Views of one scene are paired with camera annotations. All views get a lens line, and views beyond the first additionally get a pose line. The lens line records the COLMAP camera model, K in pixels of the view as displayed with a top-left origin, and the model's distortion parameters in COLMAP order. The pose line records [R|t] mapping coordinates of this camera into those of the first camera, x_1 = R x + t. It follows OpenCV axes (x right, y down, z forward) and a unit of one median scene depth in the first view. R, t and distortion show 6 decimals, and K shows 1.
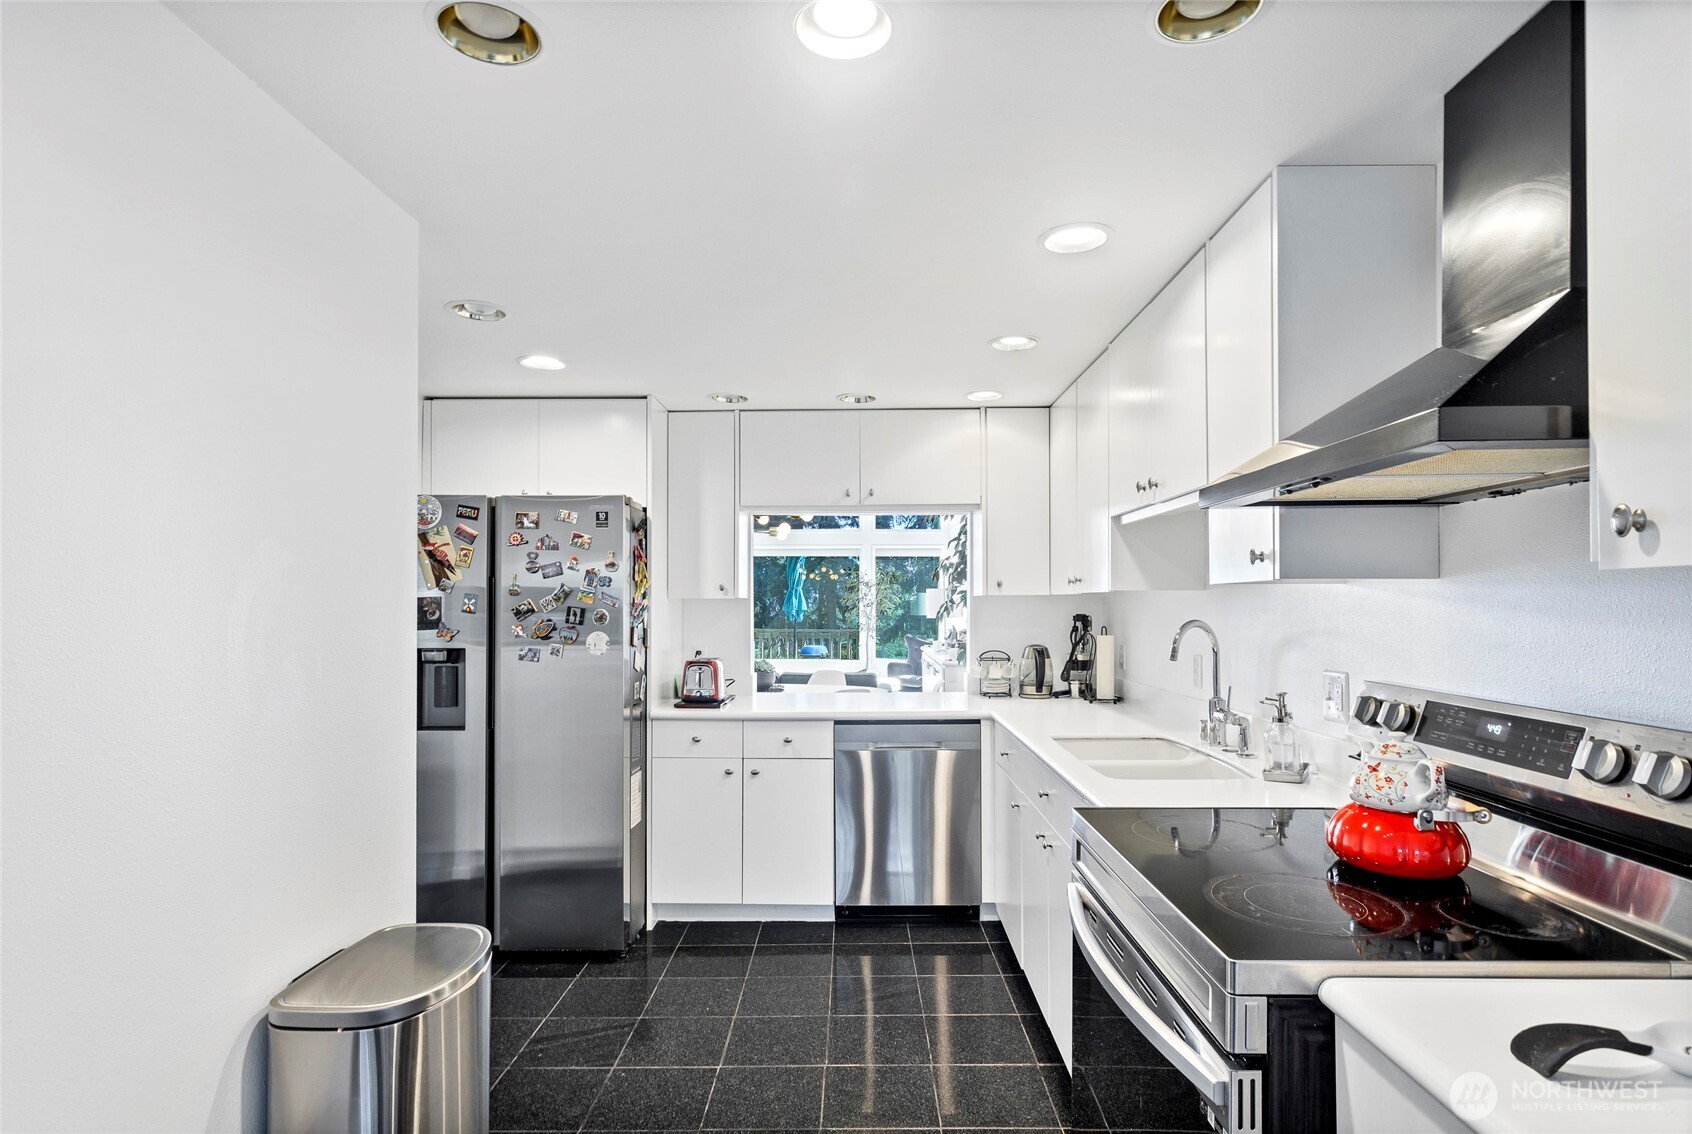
lens RADIAL K [[872.2, 0, 857.9], [0, 872.2, 592.4], [0, 0, 1]] dist [-0.000233, 0.002381]
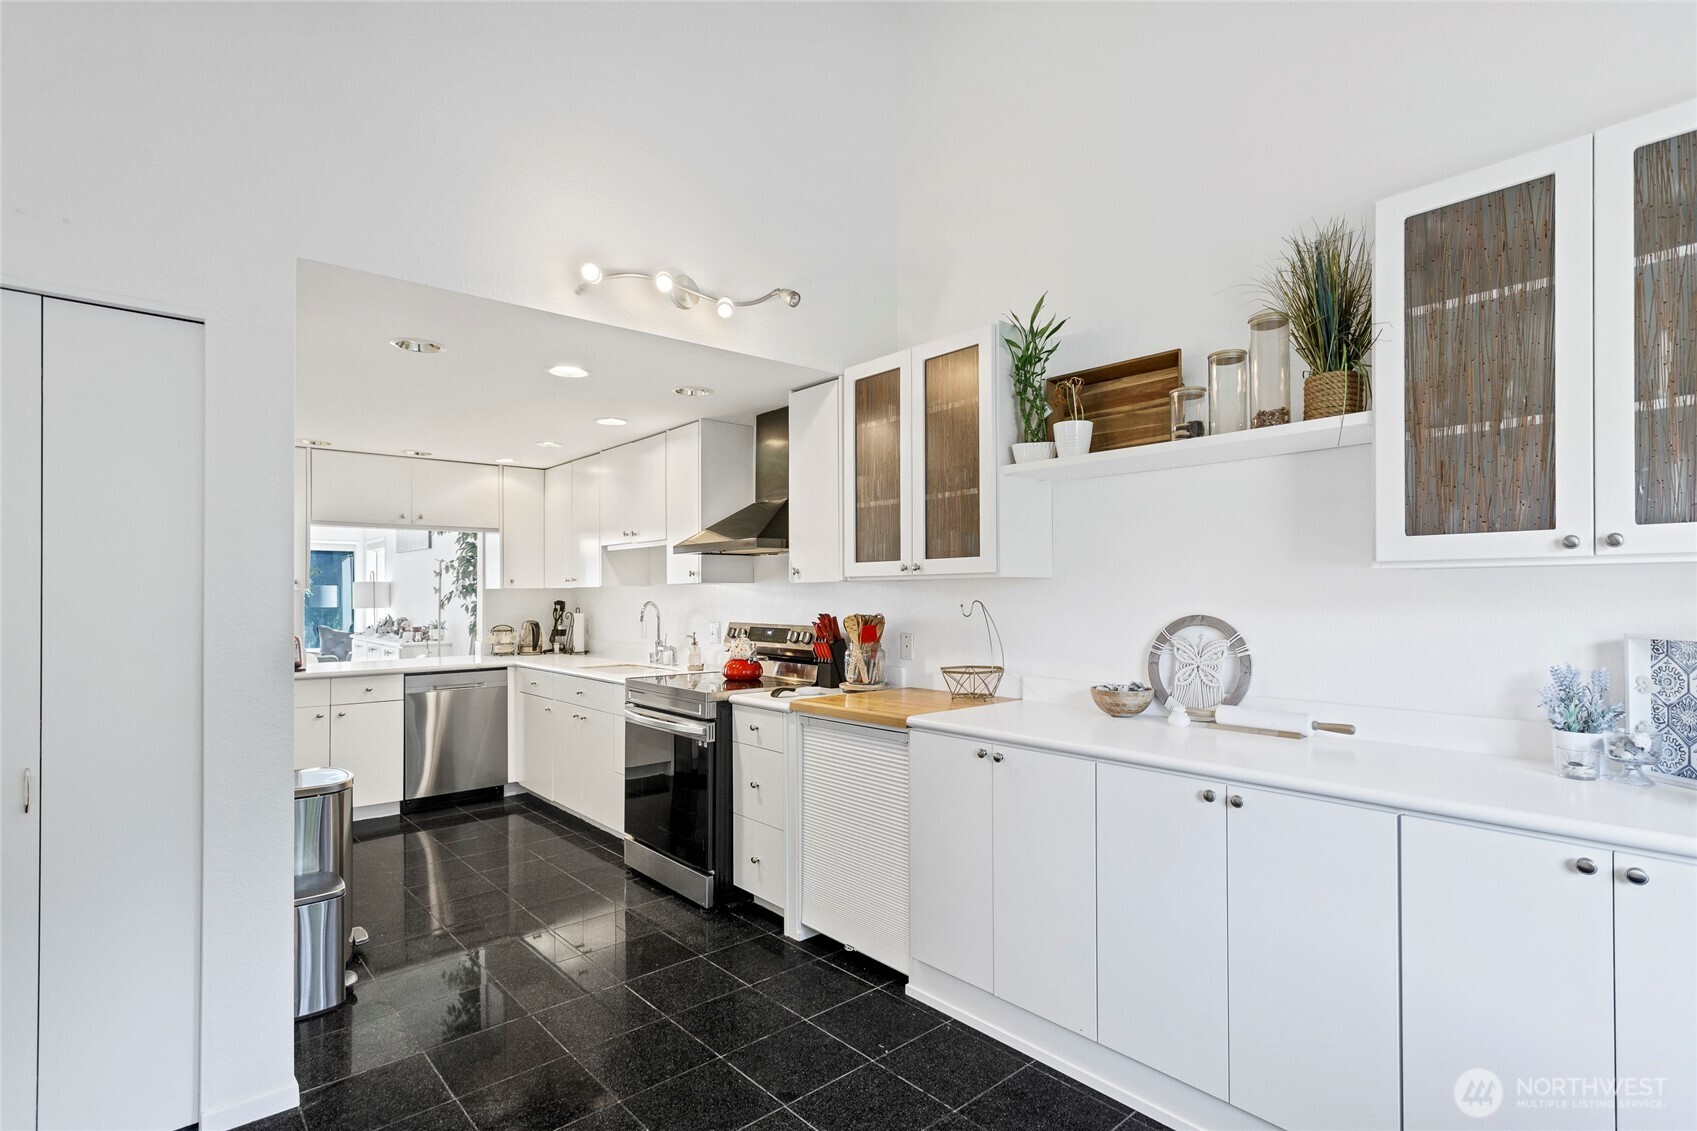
lens RADIAL K [[825.5, 0, 843.6], [0, 825.5, 589.6], [0, 0, 1]] dist [-0.000819, 0.003772]
pose [[0.758361, 0.003064, 0.651828, -0.331781], [-0.006277, 0.999977, 0.002603, -0.001901], [-0.651805, -0.006065, 0.758363, -0.471322]]
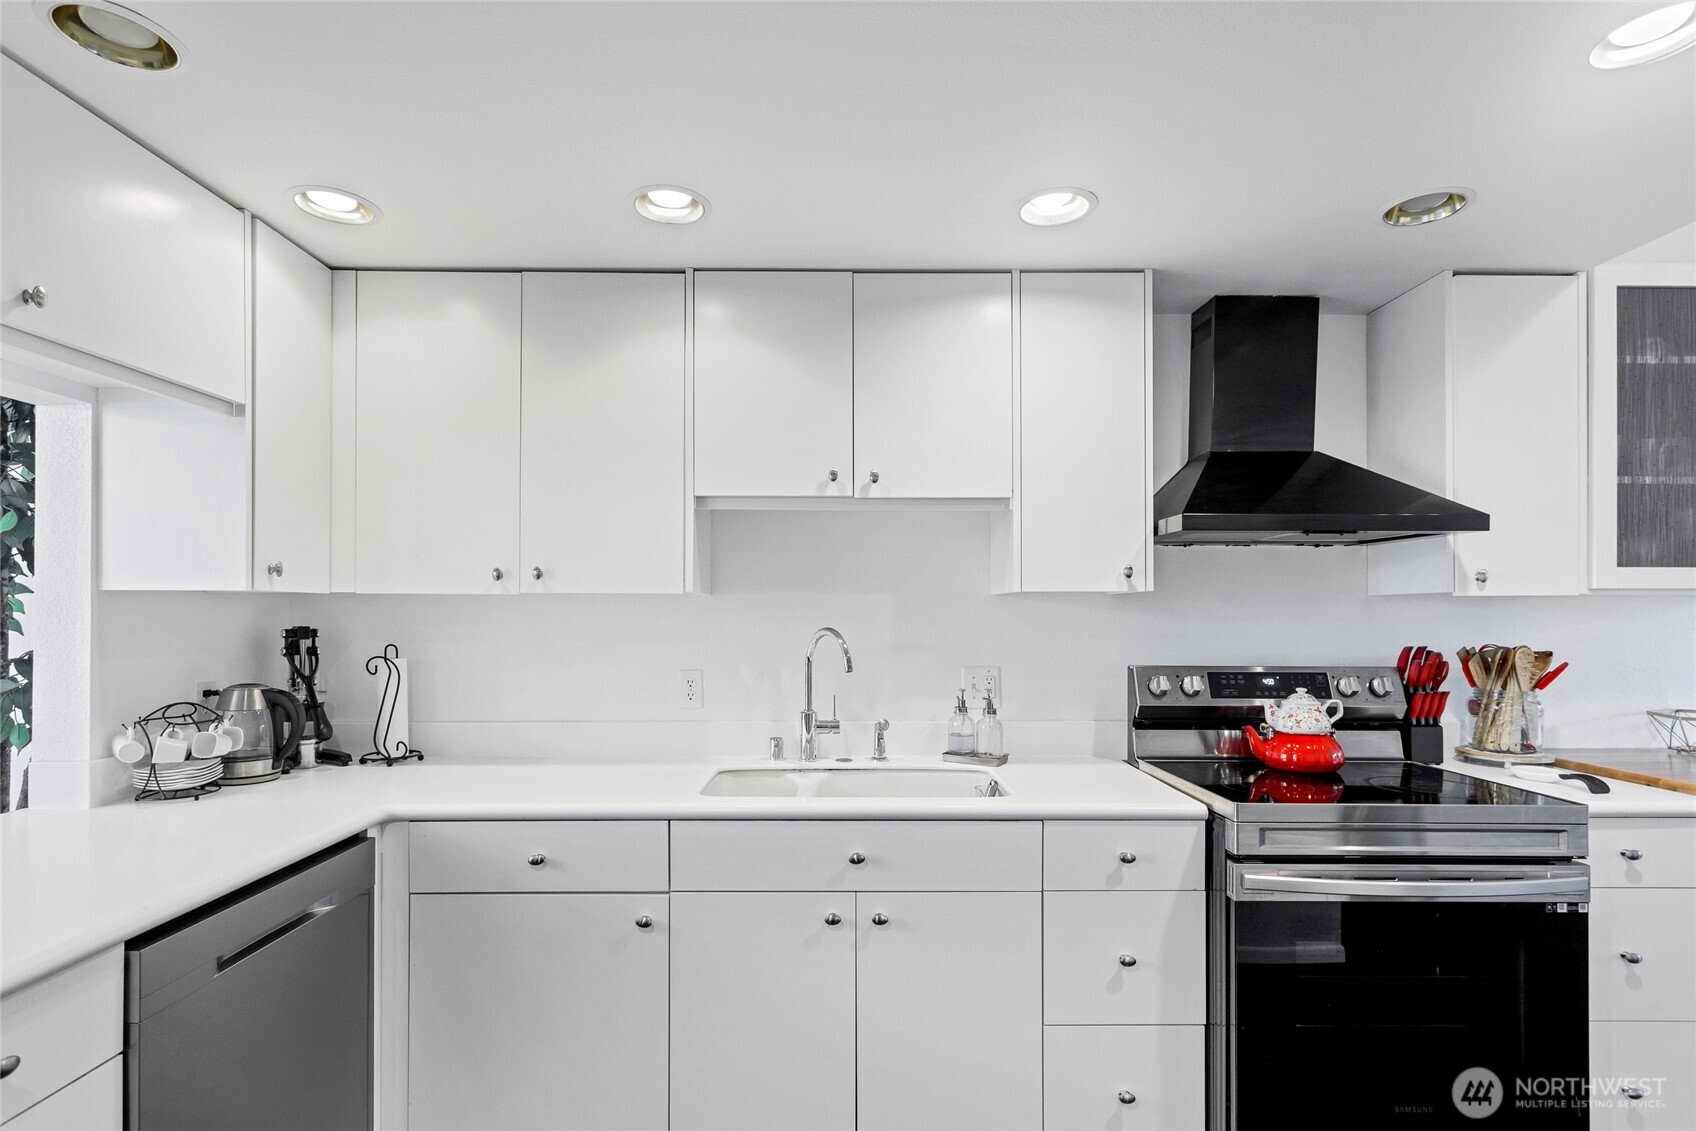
lens RADIAL K [[825.0, 0, 856.7], [0, 825.0, 611.1], [0, 0, 1]] dist [-0.000819, 0.003772]
pose [[-0.012221, 0.001357, 0.999924, -0.318727], [-0.014400, 0.999895, -0.001533, 0.009920], [-0.999822, -0.014417, -0.012200, 0.634677]]
